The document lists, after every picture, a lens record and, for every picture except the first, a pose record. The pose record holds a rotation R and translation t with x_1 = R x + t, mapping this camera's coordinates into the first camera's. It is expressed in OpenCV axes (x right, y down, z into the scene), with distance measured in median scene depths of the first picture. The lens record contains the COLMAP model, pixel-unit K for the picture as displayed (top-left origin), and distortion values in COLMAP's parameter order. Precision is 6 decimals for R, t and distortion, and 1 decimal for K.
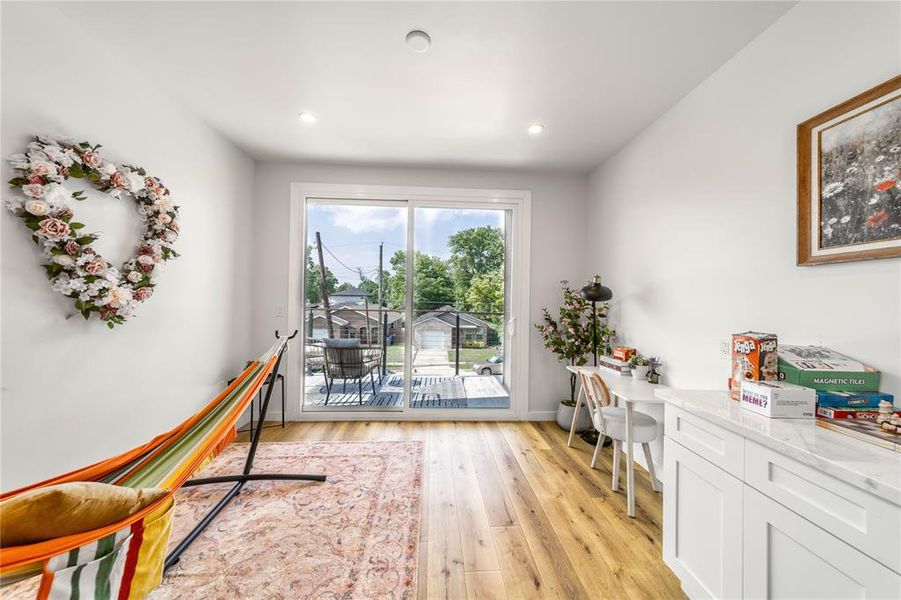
lens RADIAL K [[311.4, 0, 438.2], [0, 311.4, 296.0], [0, 0, 1]] dist [0.006678, -0.000274]
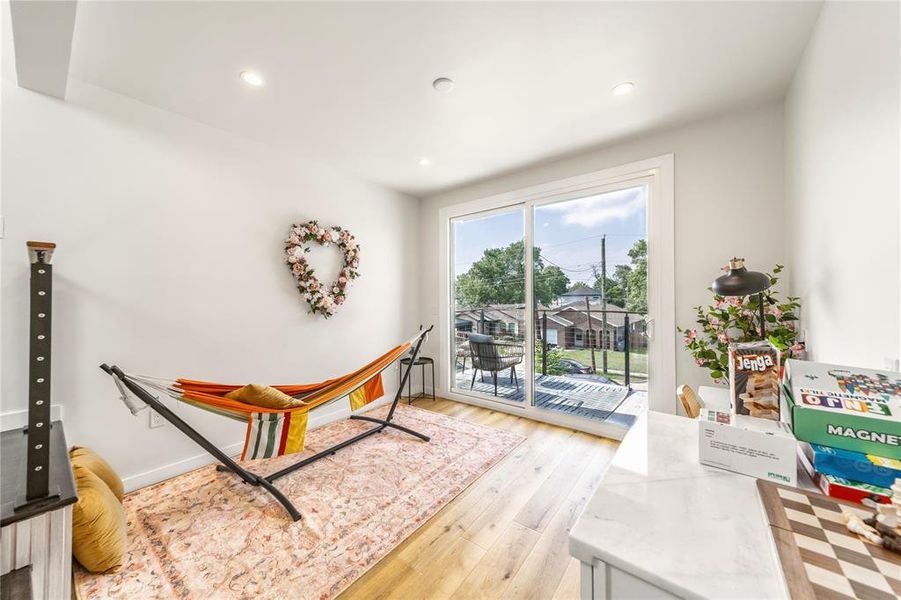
lens RADIAL K [[311.4, 0, 435.5], [0, 311.4, 295.6], [0, 0, 1]] dist [0.006678, -0.000274]
pose [[0.751737, -0.030991, -0.658734, 0.536539], [0.028436, 0.999489, -0.014572, 0.009306], [0.658849, -0.007777, 0.752235, 0.056496]]
